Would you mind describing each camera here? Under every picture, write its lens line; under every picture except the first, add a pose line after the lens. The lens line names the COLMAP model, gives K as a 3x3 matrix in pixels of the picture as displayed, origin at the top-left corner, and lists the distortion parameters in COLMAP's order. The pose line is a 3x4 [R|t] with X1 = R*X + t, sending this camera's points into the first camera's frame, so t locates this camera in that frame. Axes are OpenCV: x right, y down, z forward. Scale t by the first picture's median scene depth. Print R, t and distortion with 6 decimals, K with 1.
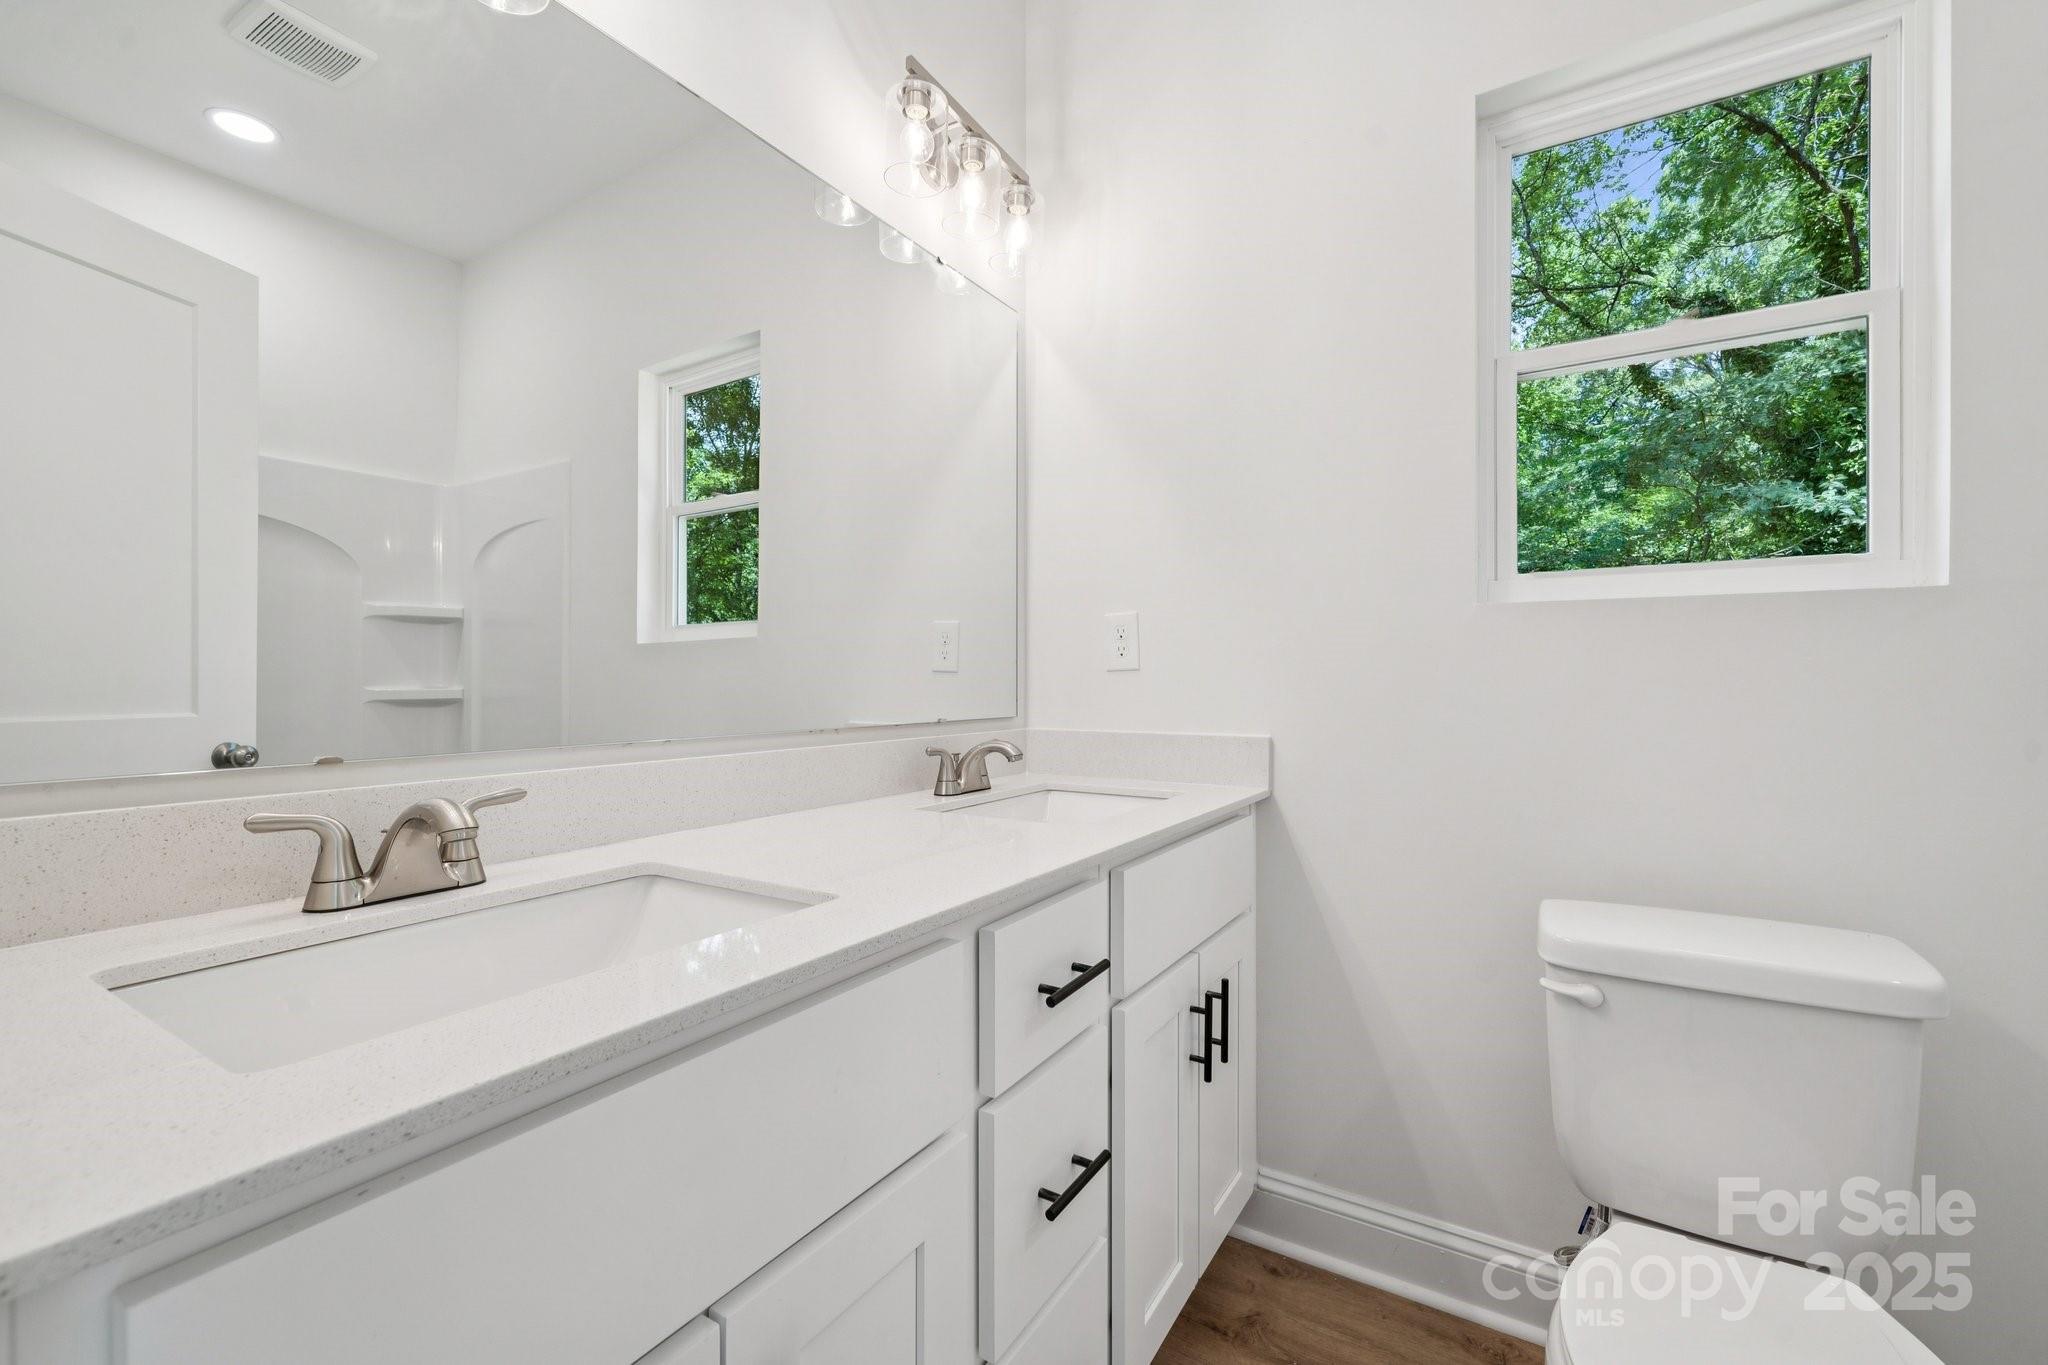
lens RADIAL K [[831.5, 0, 1023.9], [0, 831.5, 679.5], [0, 0, 1]] dist [0.003330, 0.000394]
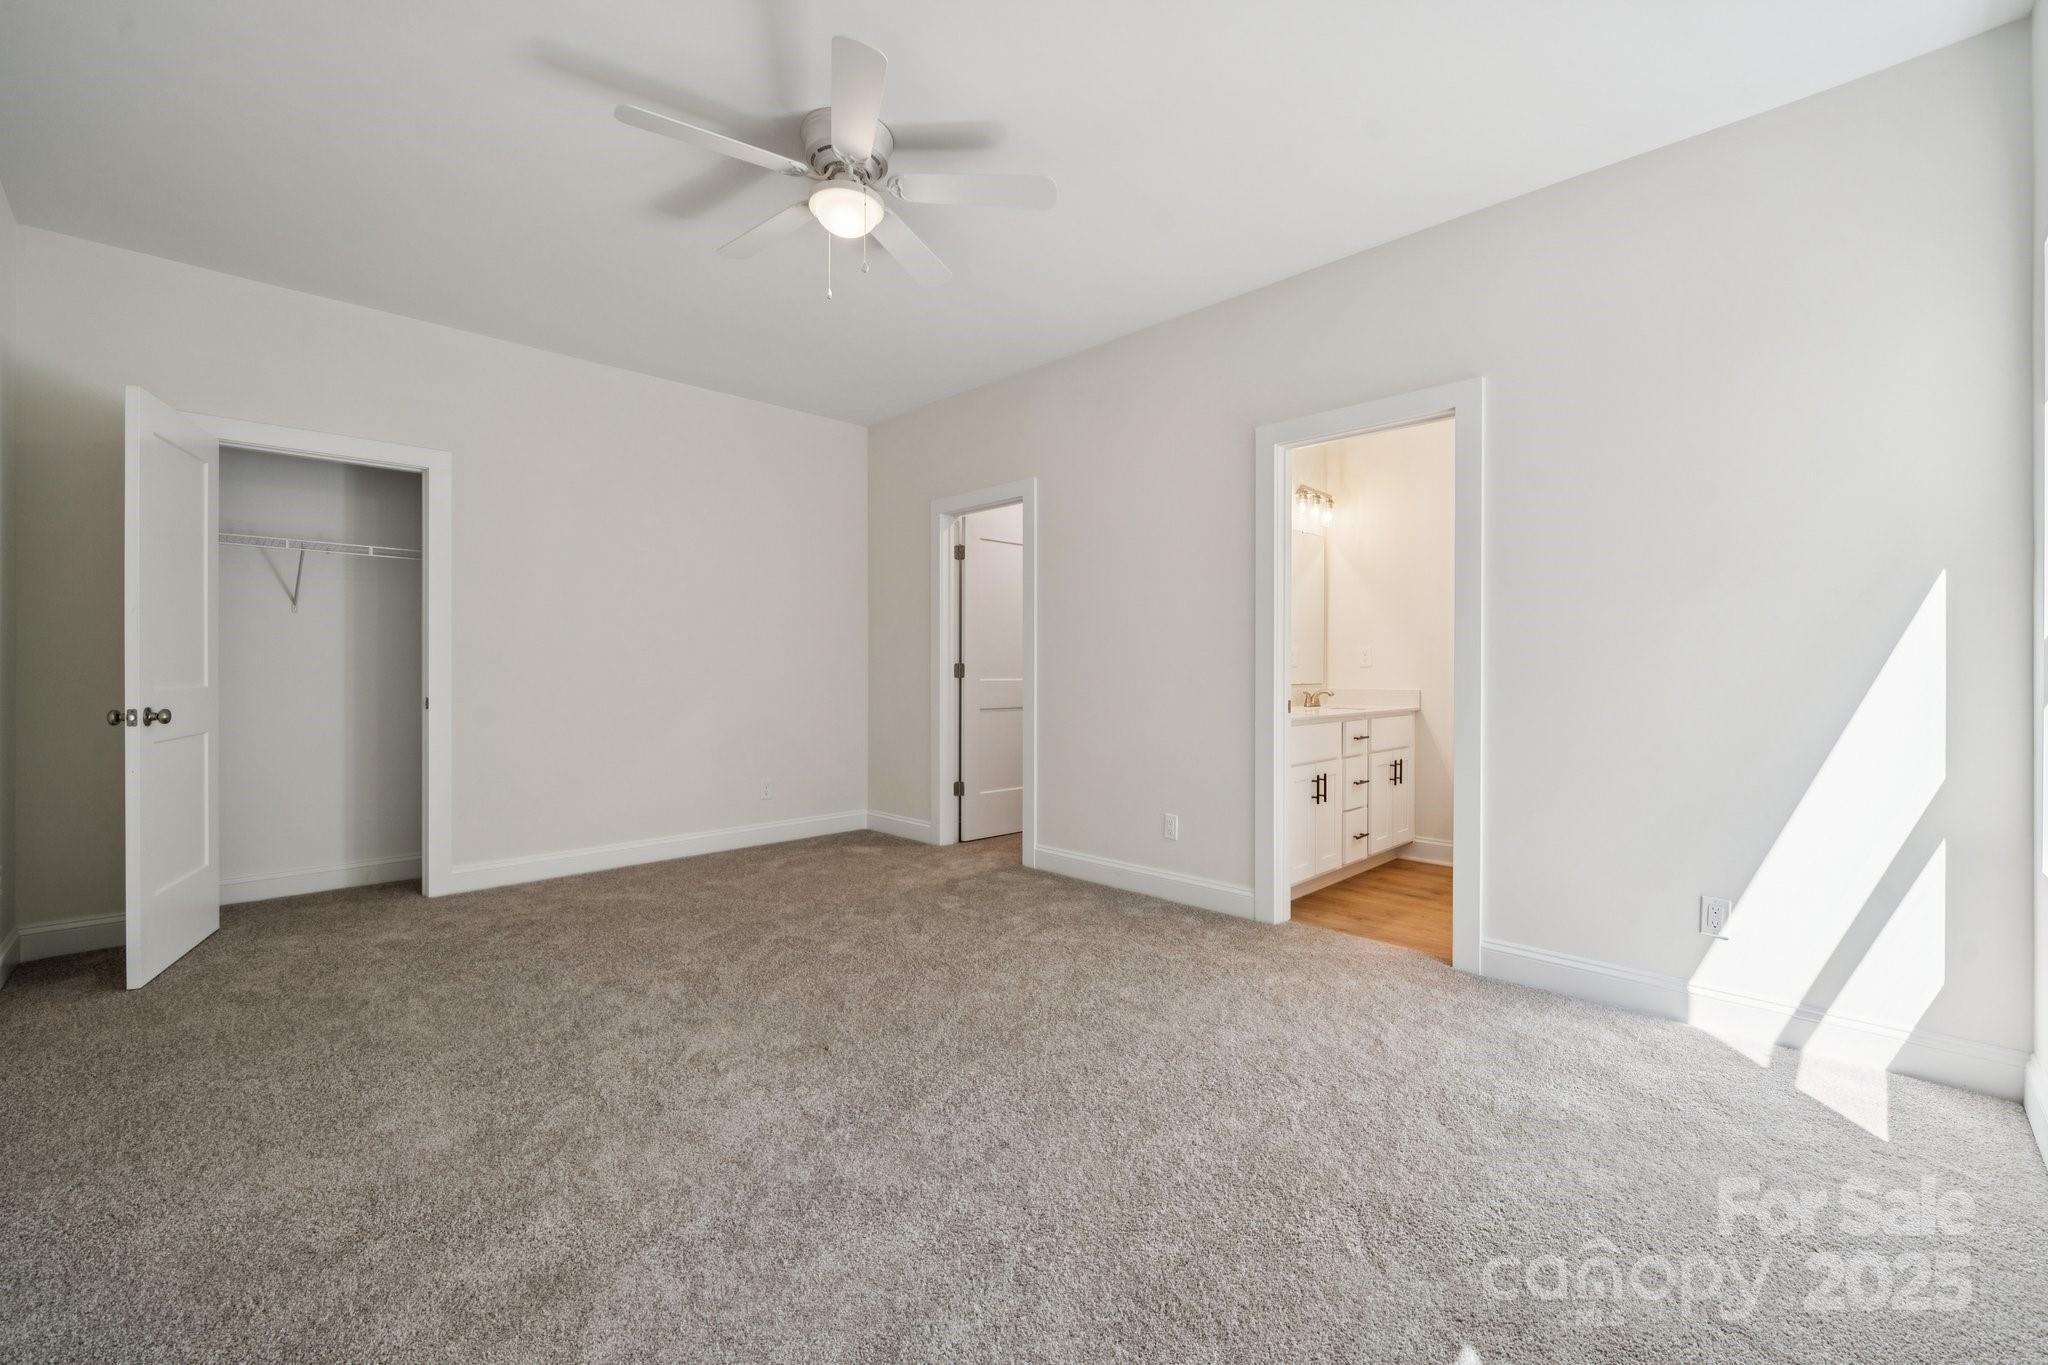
lens RADIAL K [[831.5, 0, 1025.6], [0, 831.5, 682.1], [0, 0, 1]] dist [0.003330, 0.000394]
pose [[0.975354, 0.005463, -0.220577, -0.433925], [-0.004577, 0.999979, 0.004528, 0.035717], [0.220597, -0.003407, 0.975359, -2.274945]]
